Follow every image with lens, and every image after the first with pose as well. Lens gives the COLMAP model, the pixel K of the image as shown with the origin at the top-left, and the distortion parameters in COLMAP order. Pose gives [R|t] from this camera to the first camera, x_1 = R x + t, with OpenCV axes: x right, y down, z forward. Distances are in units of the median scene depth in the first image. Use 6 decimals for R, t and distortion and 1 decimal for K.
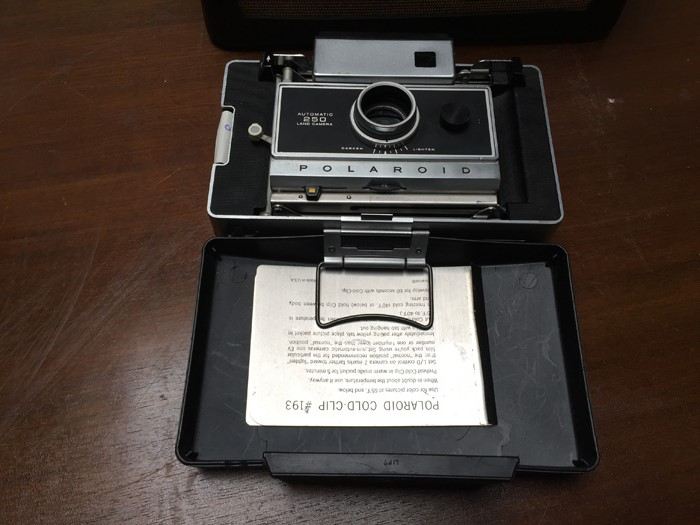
lens RADIAL K [[641.9, 0, 349.1], [0, 641.9, 265.1], [0, 0, 1]] dist [0.063375, -0.119482]
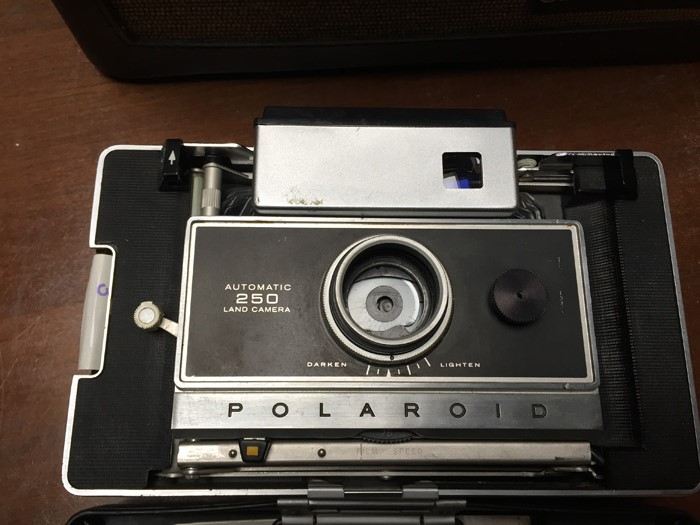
lens RADIAL K [[641.9, 0, 349.1], [0, 641.9, 258.6], [0, 0, 1]] dist [0.063375, -0.119482]
pose [[0.999869, -0.007422, 0.014364, 0.015838], [0.004580, 0.982041, 0.188614, -0.358308], [-0.015506, -0.188524, 0.981946, 0.476297]]
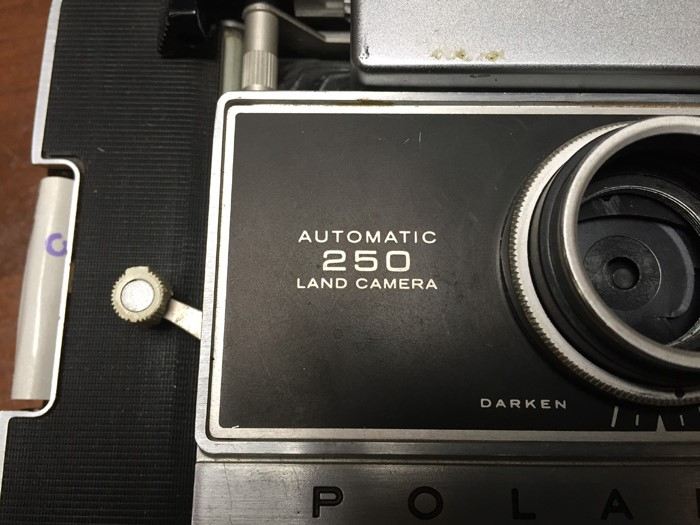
lens RADIAL K [[641.9, 0, 347.1], [0, 641.9, 262.7], [0, 0, 1]] dist [0.063375, -0.119482]
pose [[0.999847, -0.007377, -0.015859, -0.056516], [0.010960, 0.970871, 0.239352, -0.285159], [0.013631, -0.239489, 0.970803, 0.749919]]
